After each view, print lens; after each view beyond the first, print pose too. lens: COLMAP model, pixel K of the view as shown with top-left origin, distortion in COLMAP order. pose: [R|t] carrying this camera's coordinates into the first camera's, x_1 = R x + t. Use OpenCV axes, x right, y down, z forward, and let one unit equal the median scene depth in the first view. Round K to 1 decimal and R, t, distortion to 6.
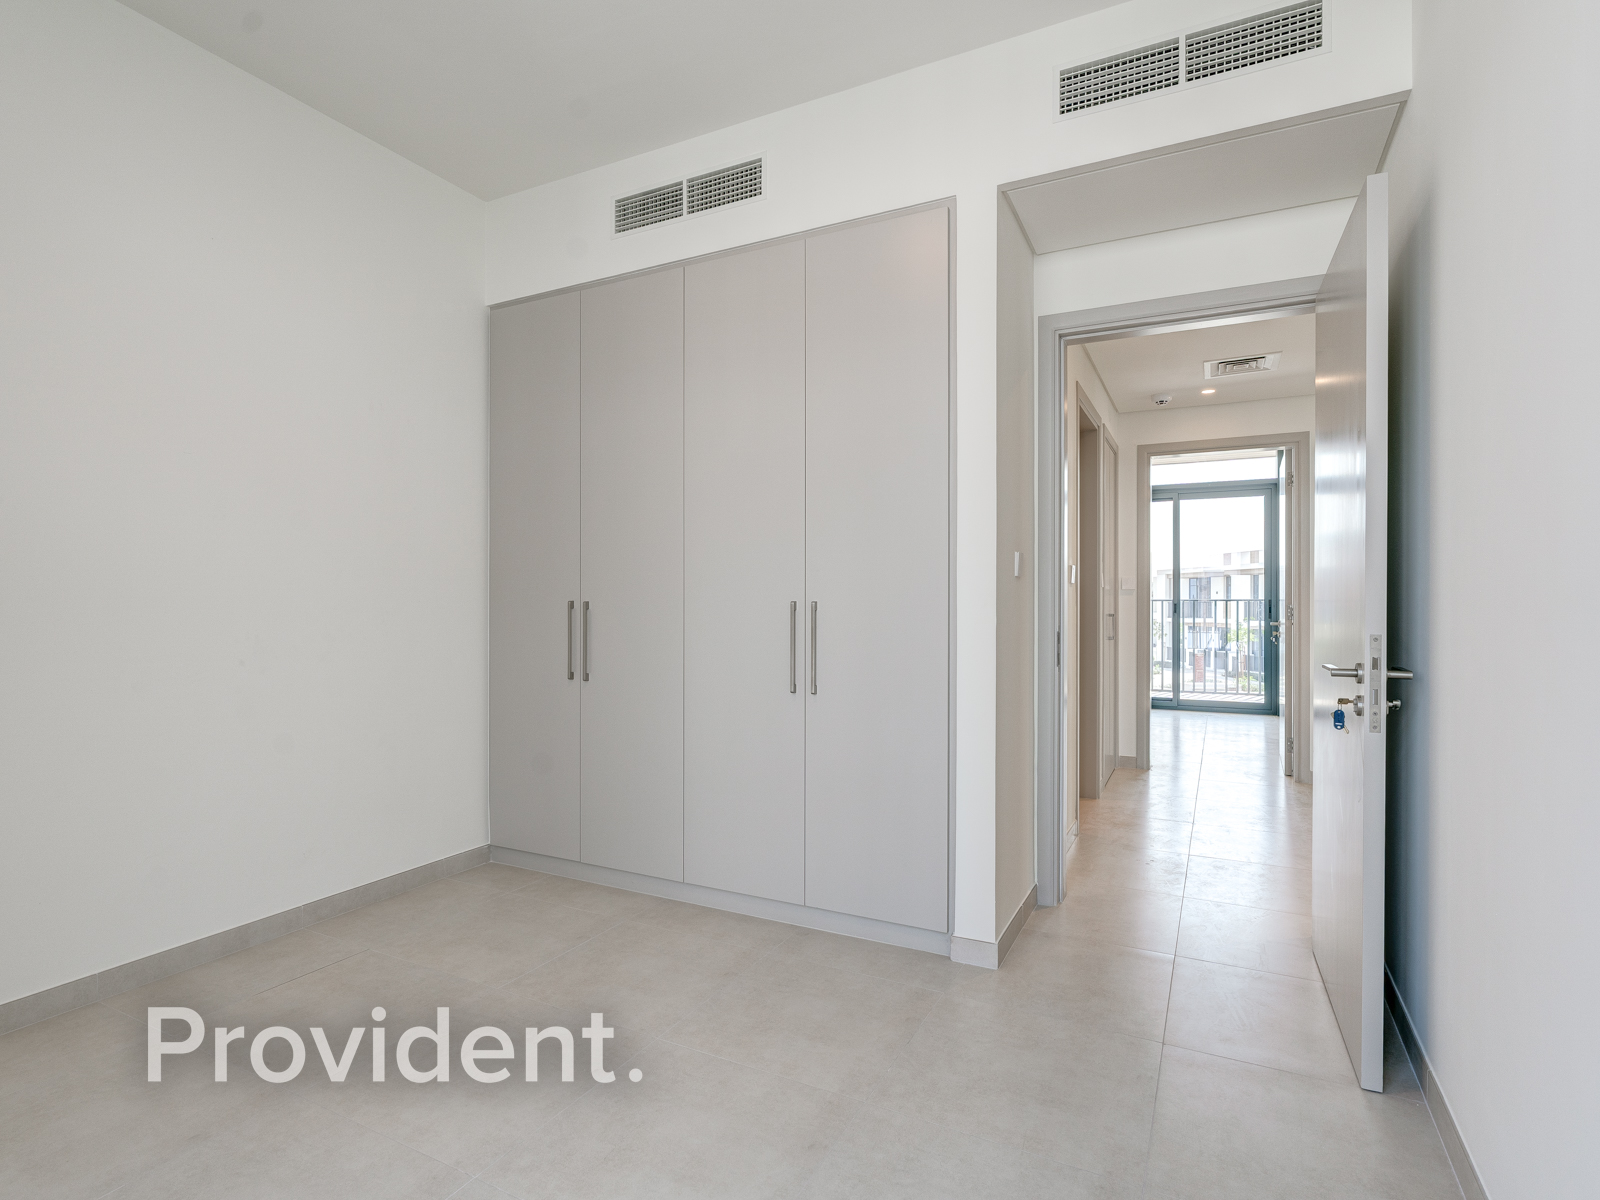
lens RADIAL K [[770.3, 0, 797.7], [0, 770.3, 604.6], [0, 0, 1]] dist [0.004615, 0.000506]
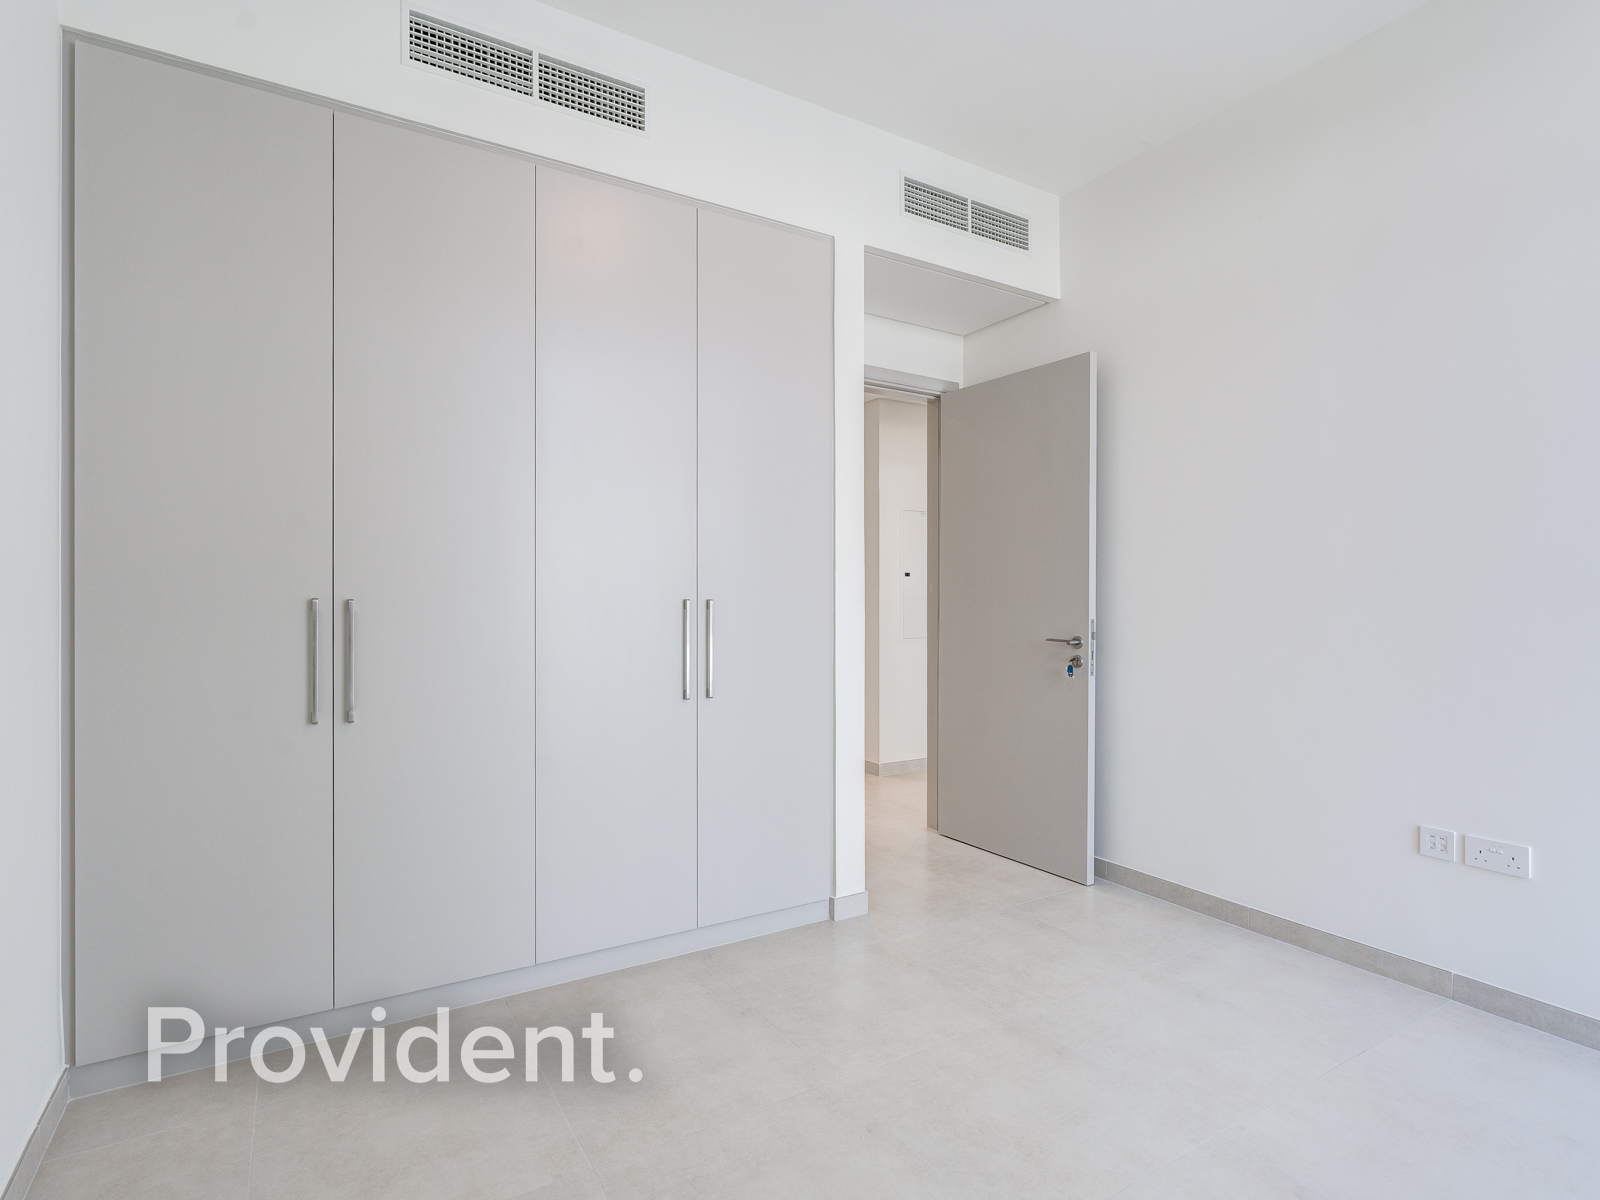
lens RADIAL K [[829.7, 0, 798.7], [0, 829.7, 603.1], [0, 0, 1]] dist [-0.007294, -0.000494]
pose [[0.539697, -0.000408, 0.841859, -0.765213], [0.003624, 0.999992, -0.001838, 0.003890], [-0.841851, 0.004043, 0.539694, 0.363970]]
